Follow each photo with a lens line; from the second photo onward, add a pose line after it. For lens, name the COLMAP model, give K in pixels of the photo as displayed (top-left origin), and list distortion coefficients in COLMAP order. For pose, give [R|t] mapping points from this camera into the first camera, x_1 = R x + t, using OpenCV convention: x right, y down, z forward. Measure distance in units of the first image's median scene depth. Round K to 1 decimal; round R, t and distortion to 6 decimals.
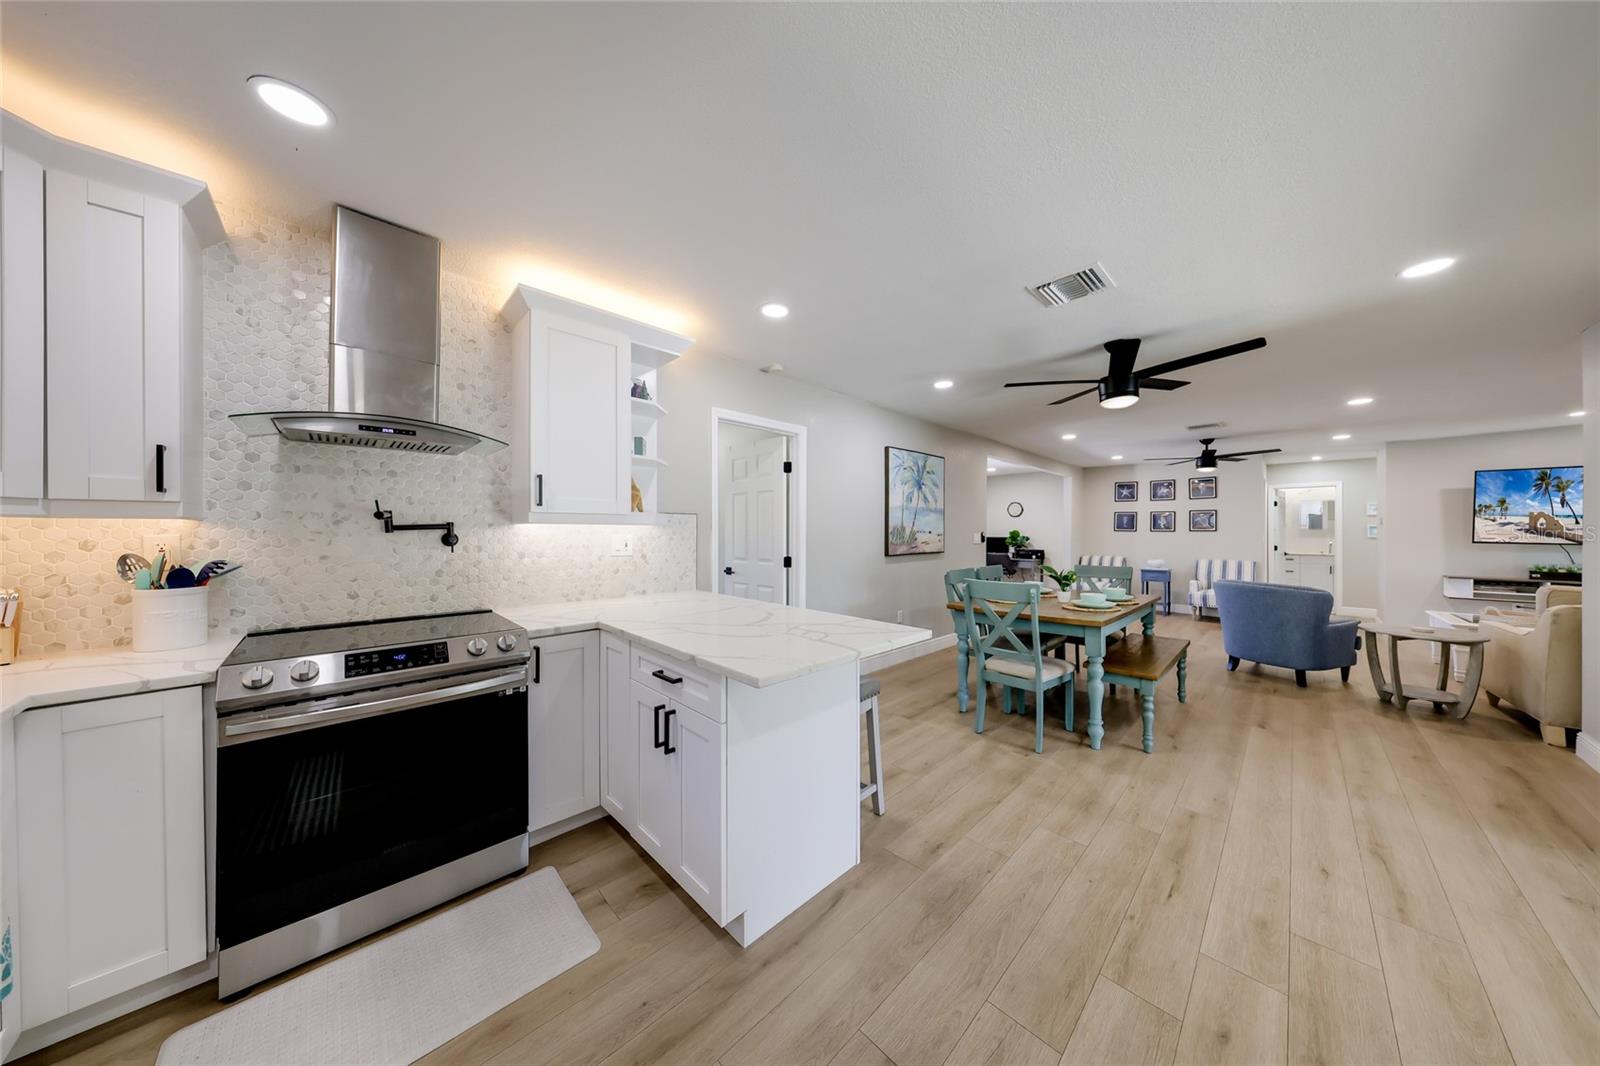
lens RADIAL K [[476.9, 0, 791.3], [0, 476.9, 533.7], [0, 0, 1]] dist [-0.009259, -0.000015]
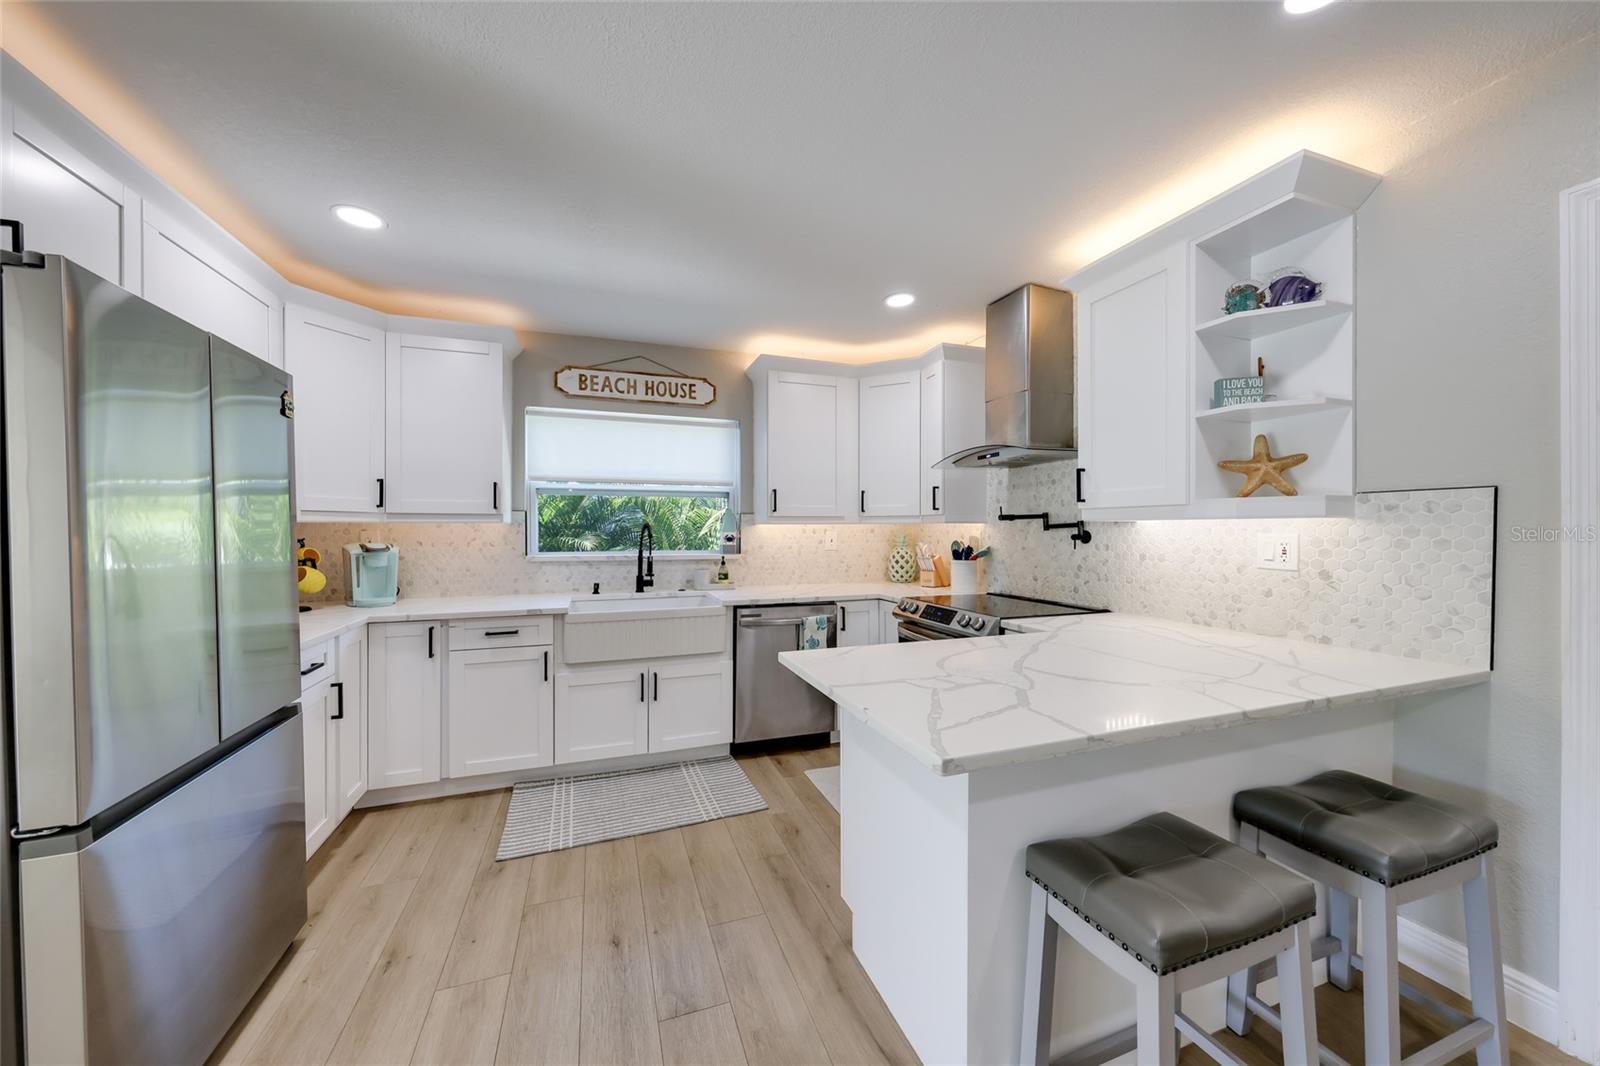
lens RADIAL K [[556.0, 0, 796.1], [0, 556.0, 530.1], [0, 0, 1]] dist [-0.000203, -0.000019]
pose [[-0.402990, 0.004908, -0.915191, 0.497812], [0.003183, 0.999987, 0.003962, -0.007606], [0.915199, -0.001317, -0.403001, 0.666891]]
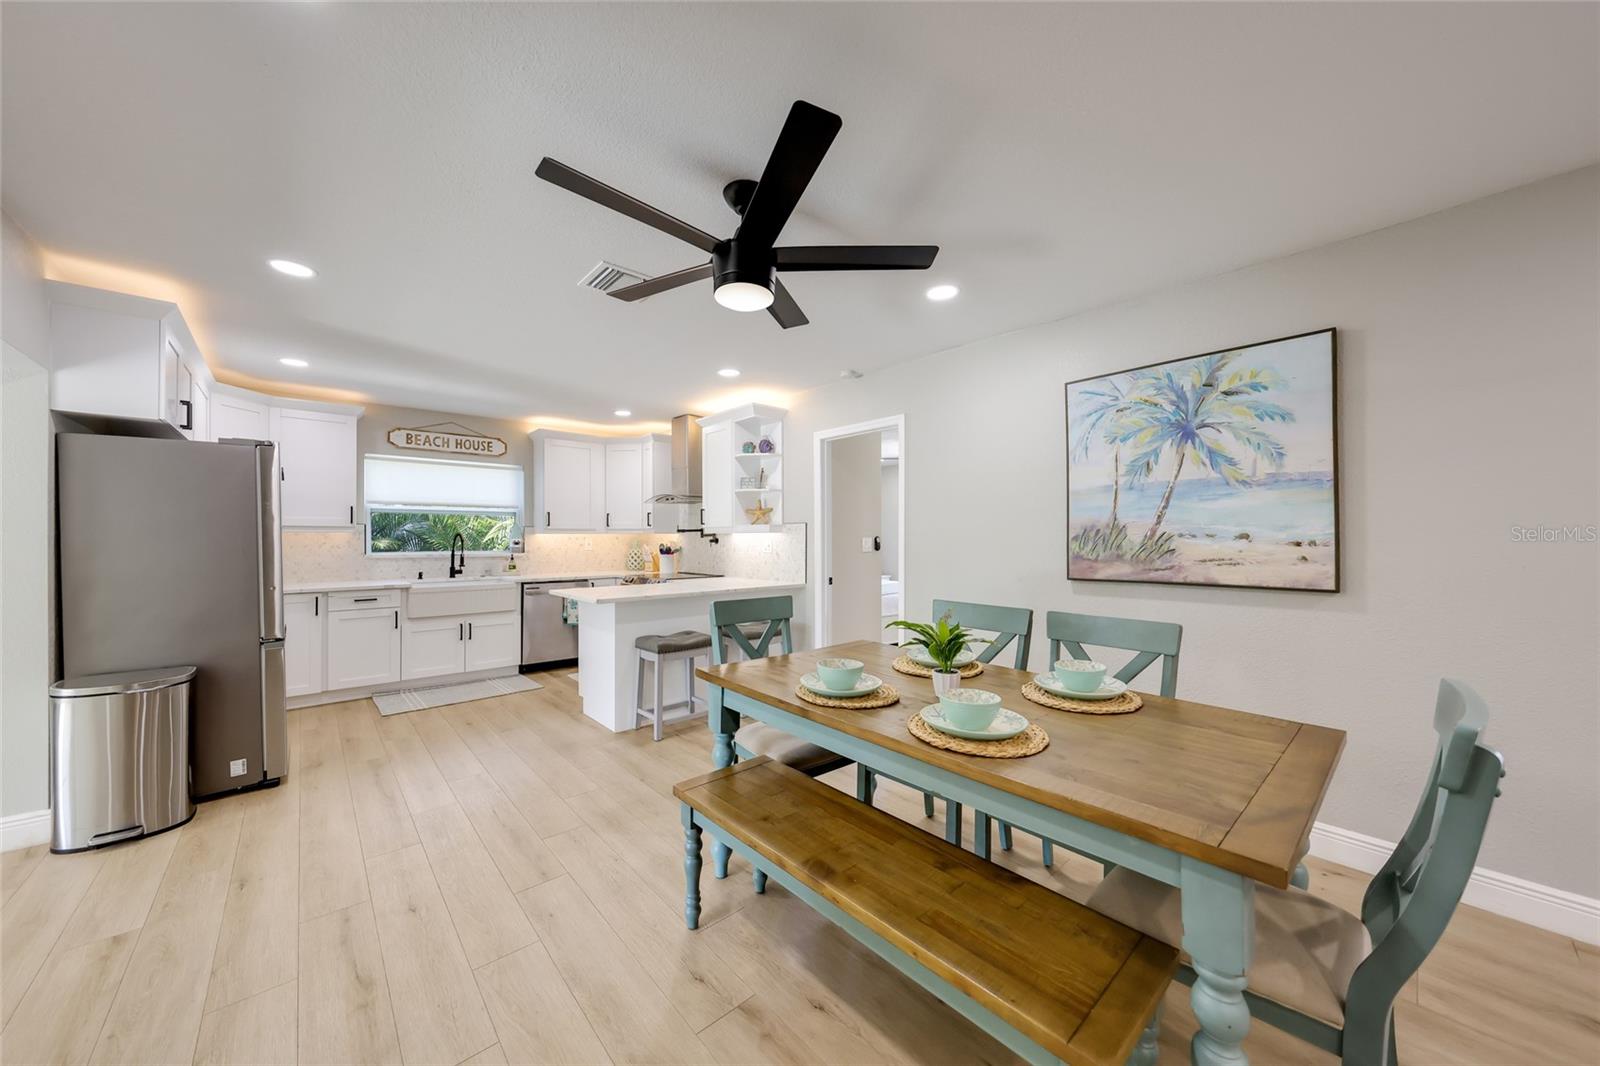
lens RADIAL K [[564.3, 0, 801.8], [0, 564.3, 535.0], [0, 0, 1]] dist [-0.000832, -0.000090]
pose [[-0.031170, -0.002577, -0.999511, 1.314666], [0.001262, 0.999996, -0.002618, -0.005243], [0.999513, -0.001343, -0.031166, 1.063748]]
